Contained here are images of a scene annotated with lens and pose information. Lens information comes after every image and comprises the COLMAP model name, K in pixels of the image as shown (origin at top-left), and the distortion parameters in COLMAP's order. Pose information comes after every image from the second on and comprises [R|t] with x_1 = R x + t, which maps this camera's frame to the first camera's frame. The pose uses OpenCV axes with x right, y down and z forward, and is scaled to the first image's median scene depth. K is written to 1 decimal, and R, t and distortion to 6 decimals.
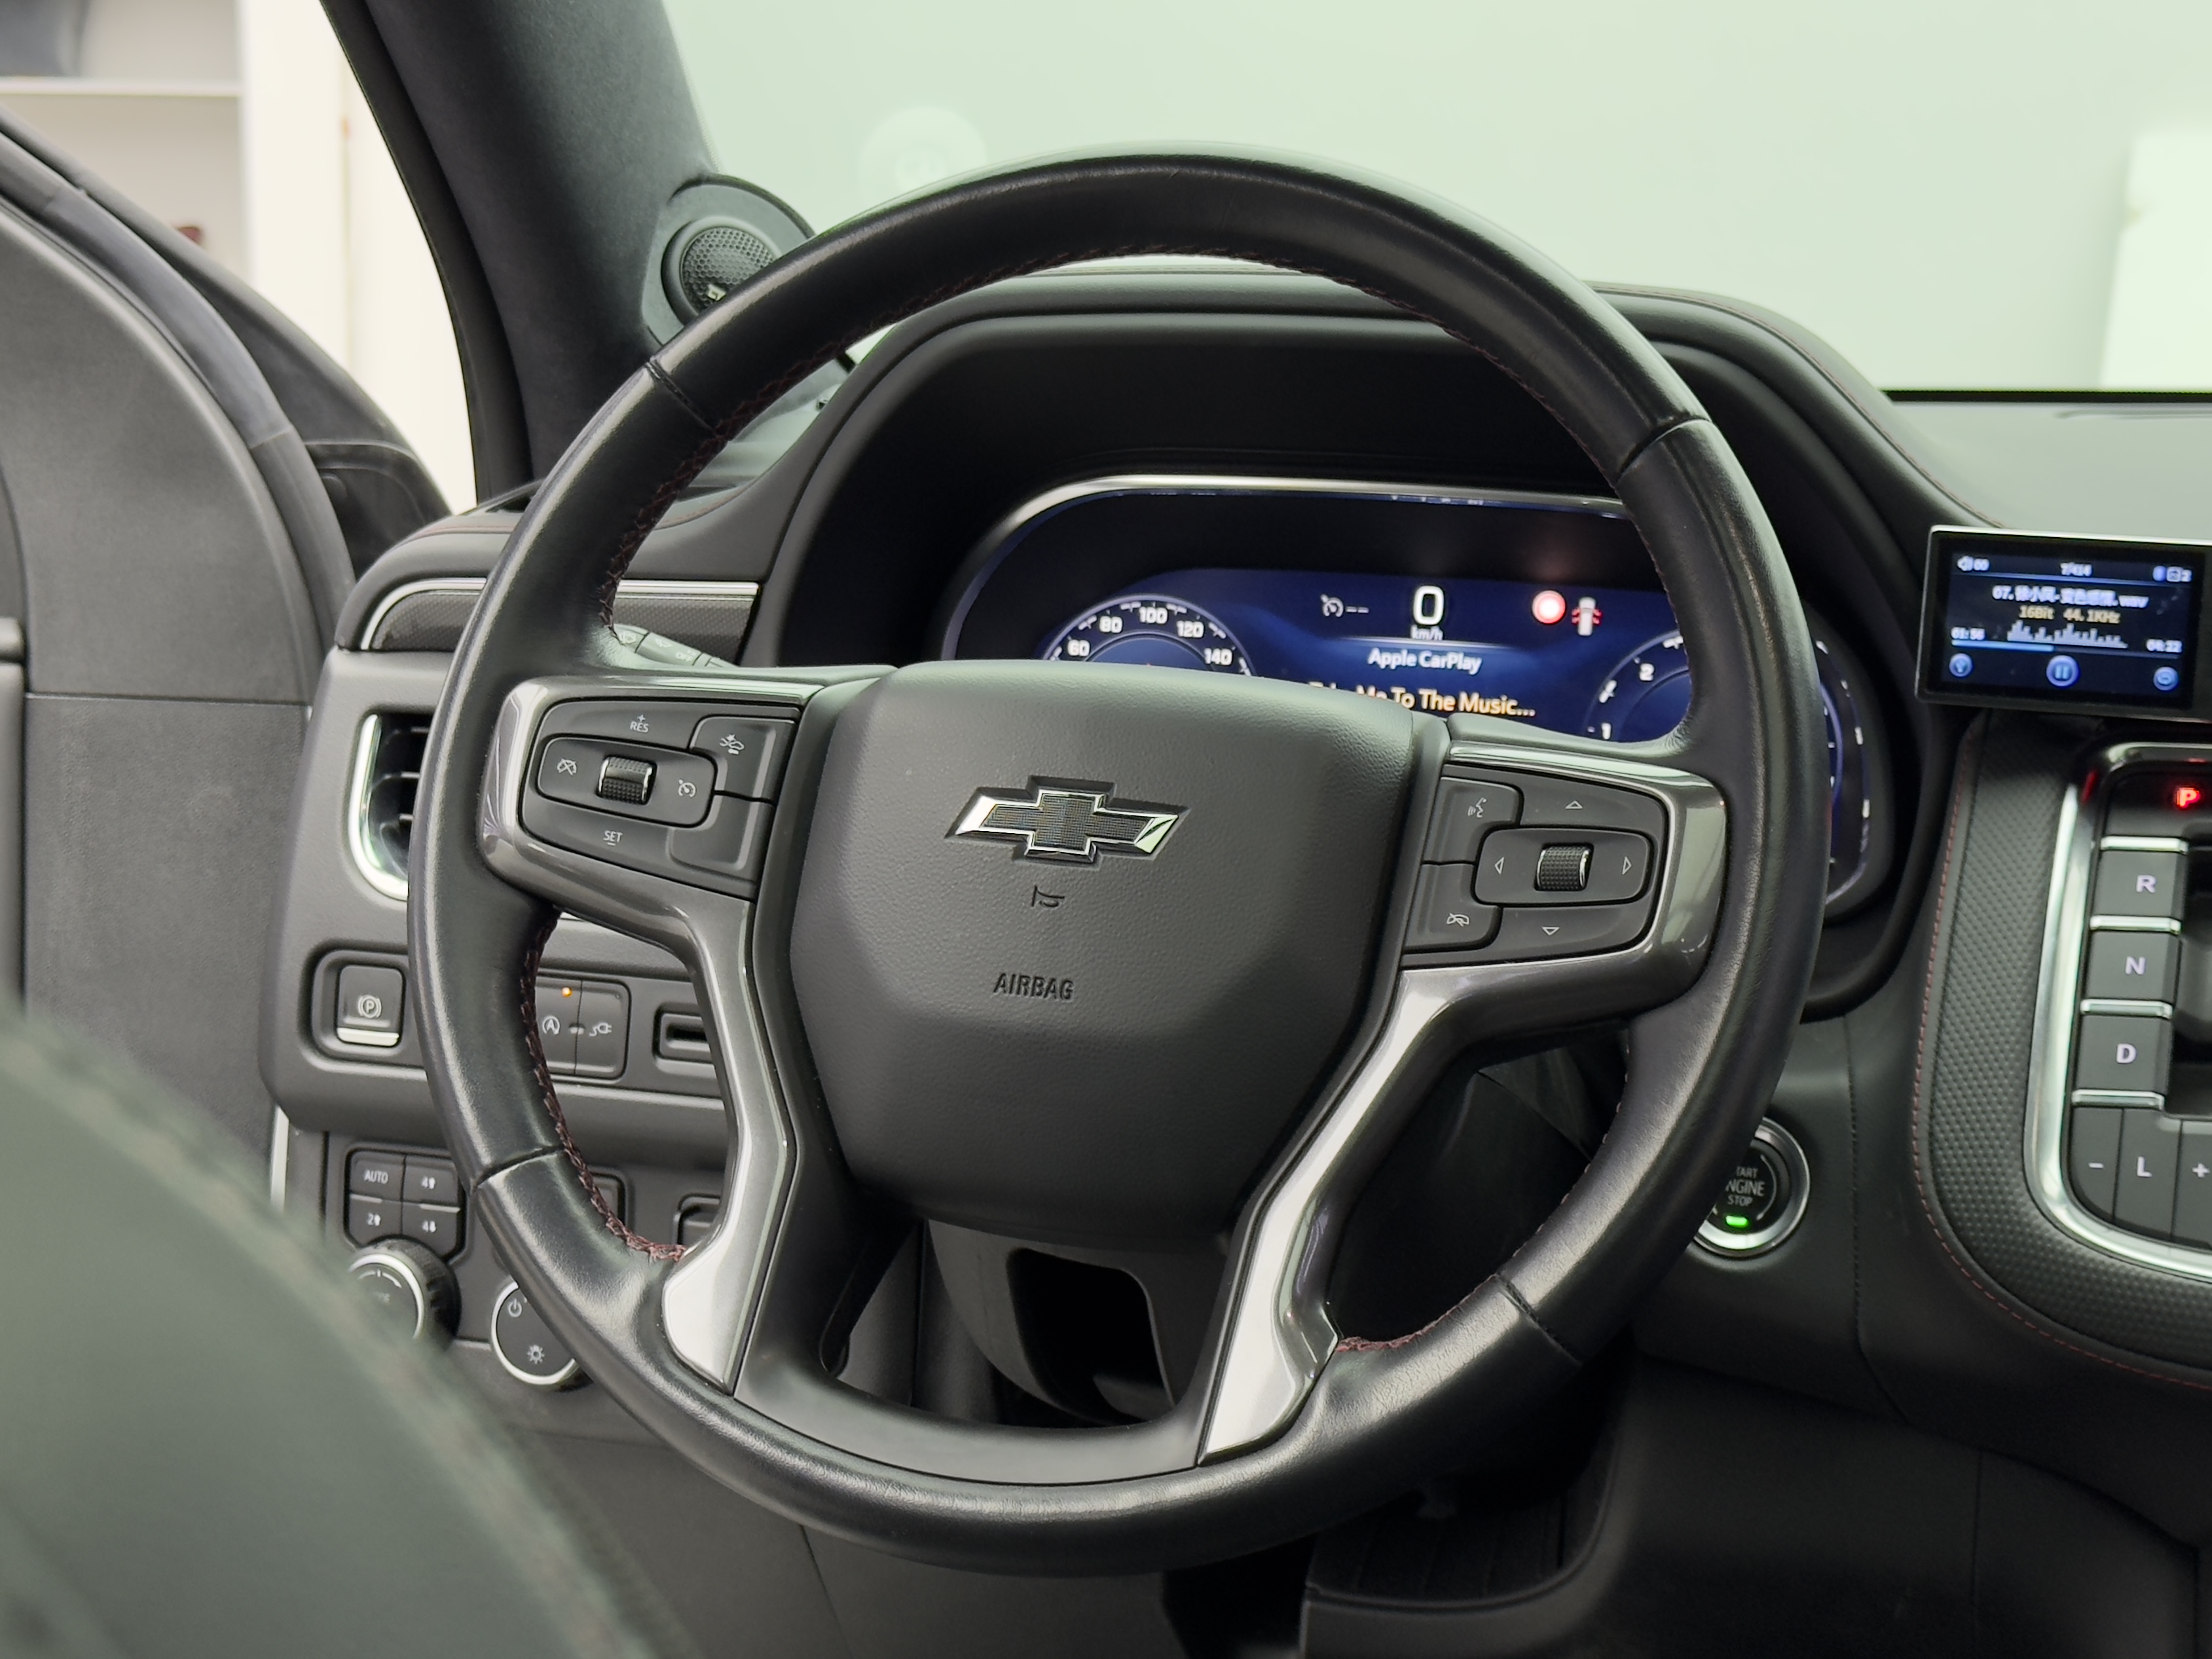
lens RADIAL K [[3776.3, 0, 1105.8], [0, 3776.3, 827.2], [0, 0, 1]] dist [0.085394, 0.000000]
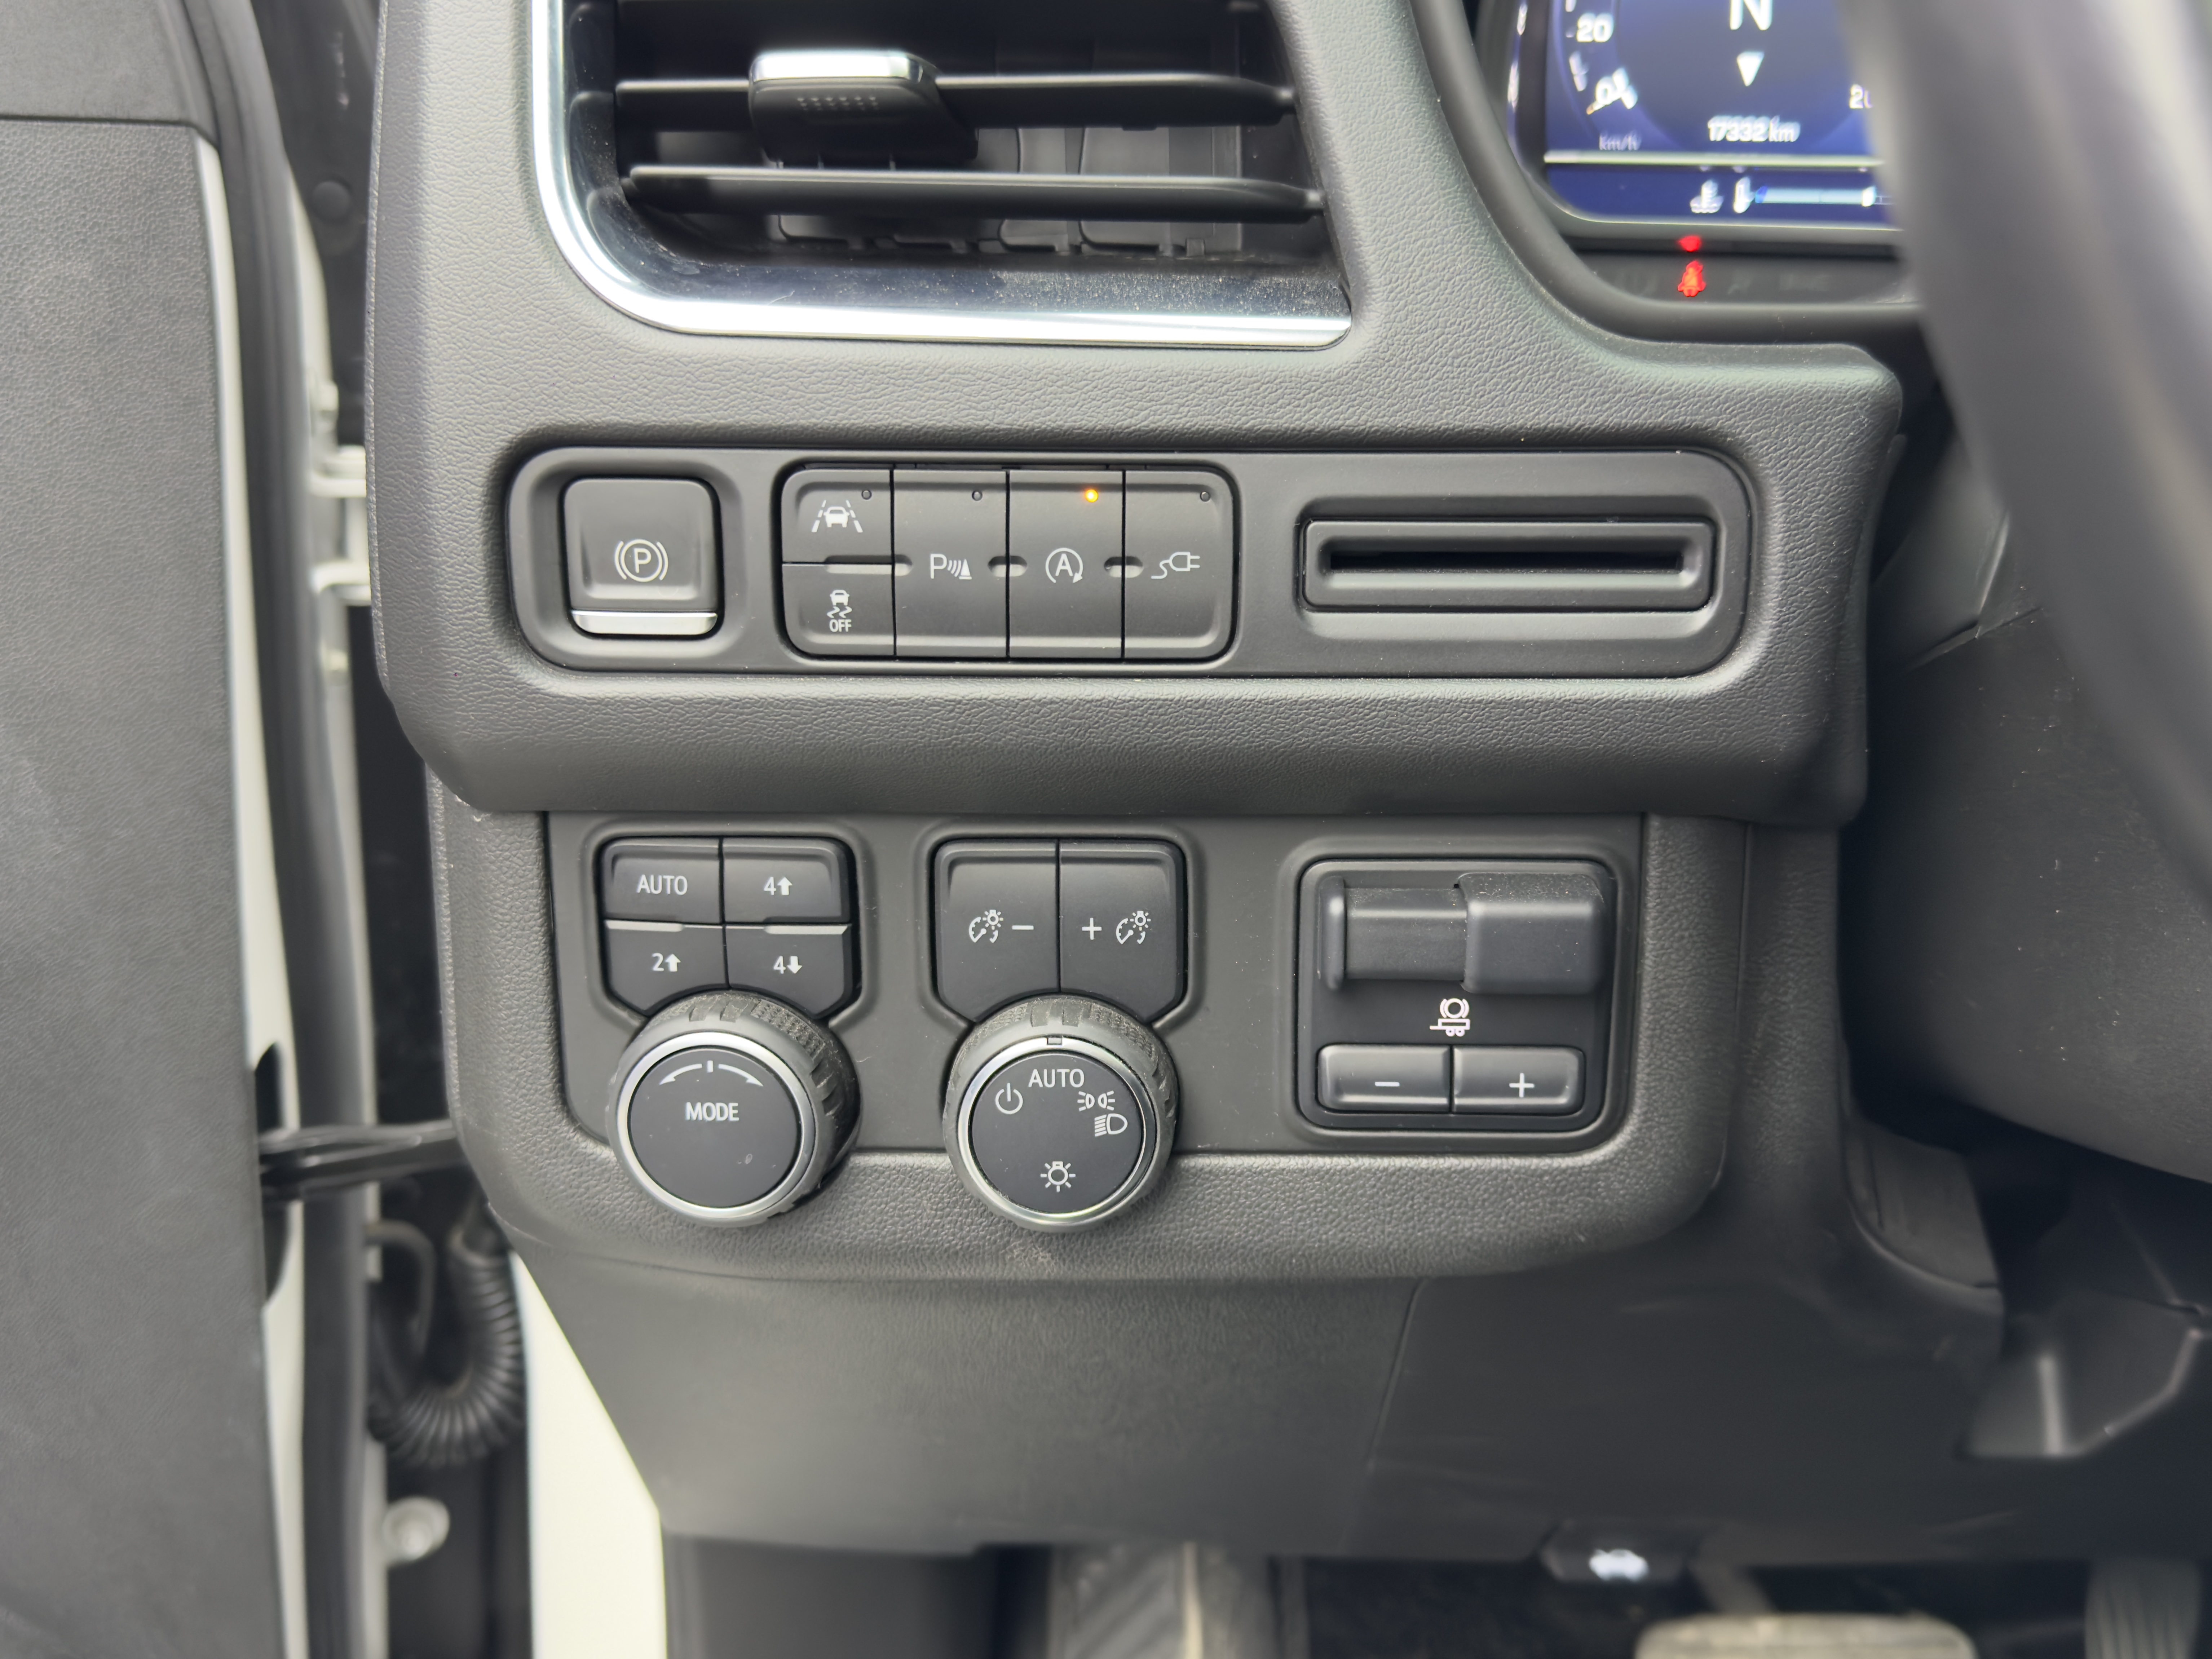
lens RADIAL K [[1816.5, 0, 1104.5], [0, 1816.5, 832.5], [0, 0, 1]] dist [-0.014252, -0.002151]
pose [[0.928370, -0.131291, 0.347695, -0.225476], [0.059516, 0.975970, 0.209620, 0.036011], [-0.366861, -0.173911, 0.913875, 0.757066]]
